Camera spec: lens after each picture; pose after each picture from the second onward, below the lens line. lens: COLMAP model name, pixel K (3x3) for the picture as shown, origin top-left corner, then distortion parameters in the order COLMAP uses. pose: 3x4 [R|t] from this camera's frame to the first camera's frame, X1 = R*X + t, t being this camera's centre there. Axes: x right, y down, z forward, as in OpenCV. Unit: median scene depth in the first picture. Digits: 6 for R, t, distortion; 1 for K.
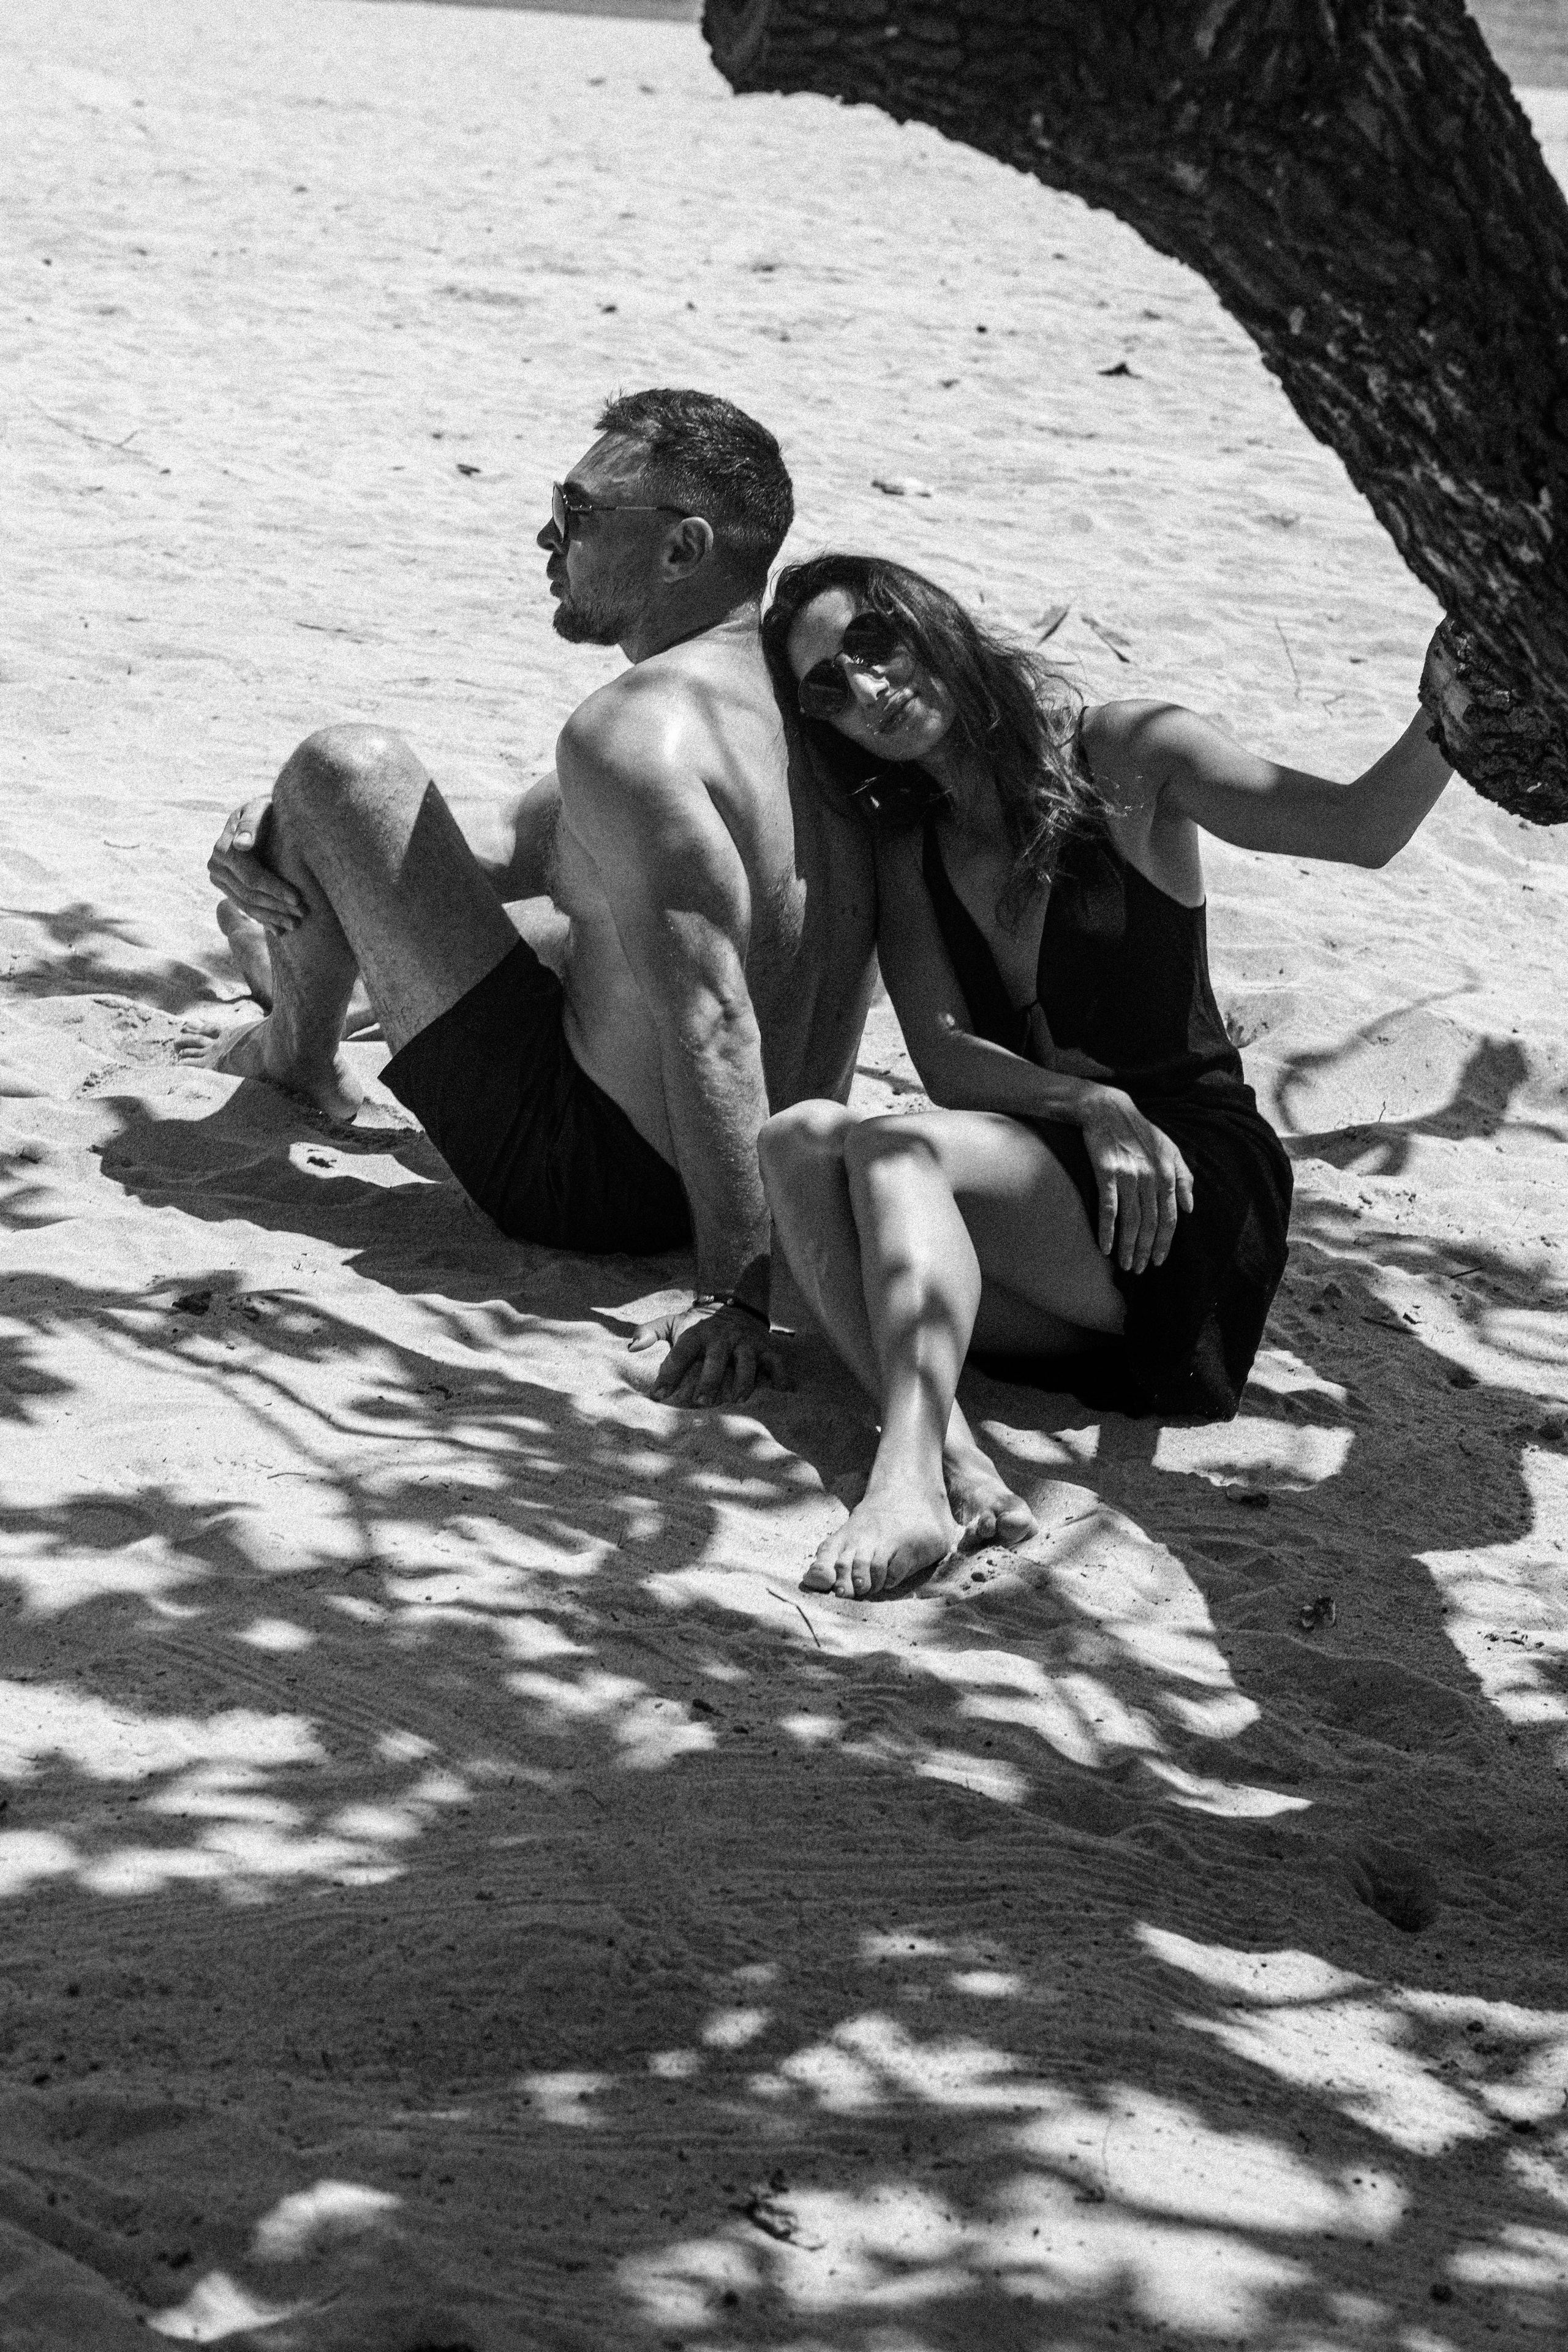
lens RADIAL K [[5496.4, 0, 784.0], [0, 5496.4, 1176.0], [0, 0, 1]] dist [-0.098268, -0.739117]
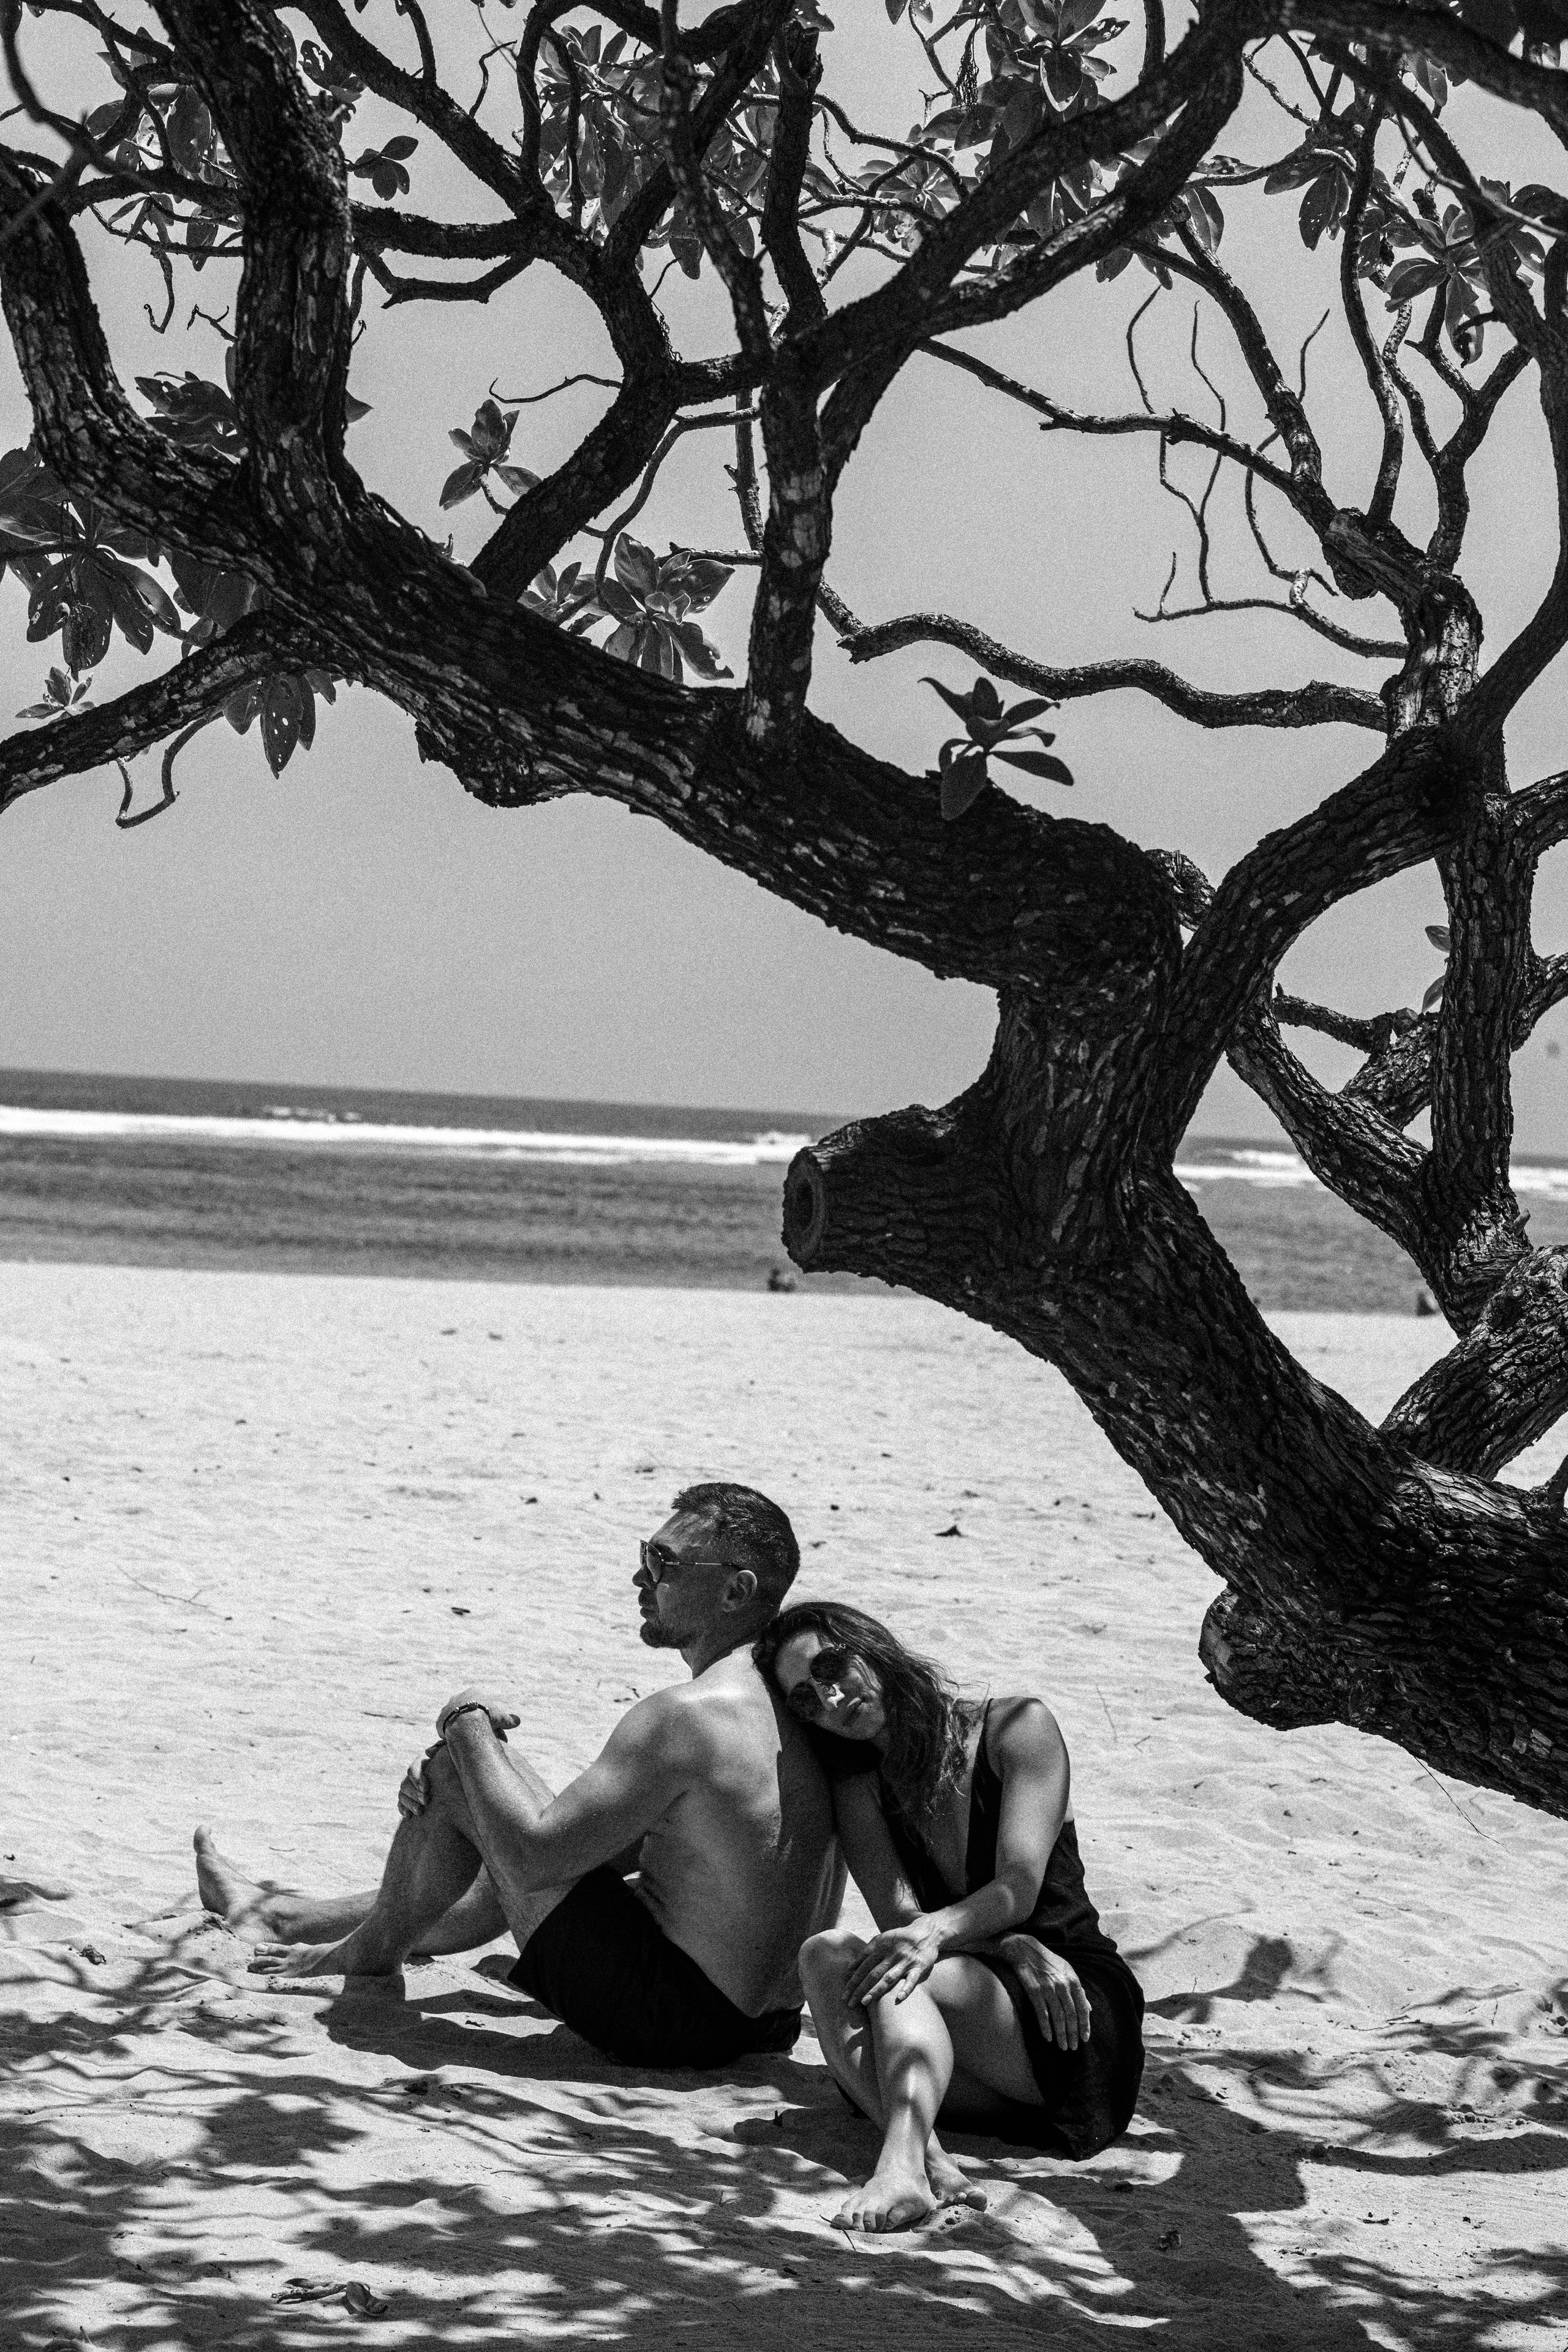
lens RADIAL K [[5878.2, 0, 784.0], [0, 5878.2, 1176.0], [0, 0, 1]] dist [0.457206, -10.903553]
pose [[0.998324, -0.035346, 0.045826, -0.075005], [0.044747, 0.973589, -0.223878, 0.152652], [-0.036703, 0.225553, 0.973539, -0.668356]]
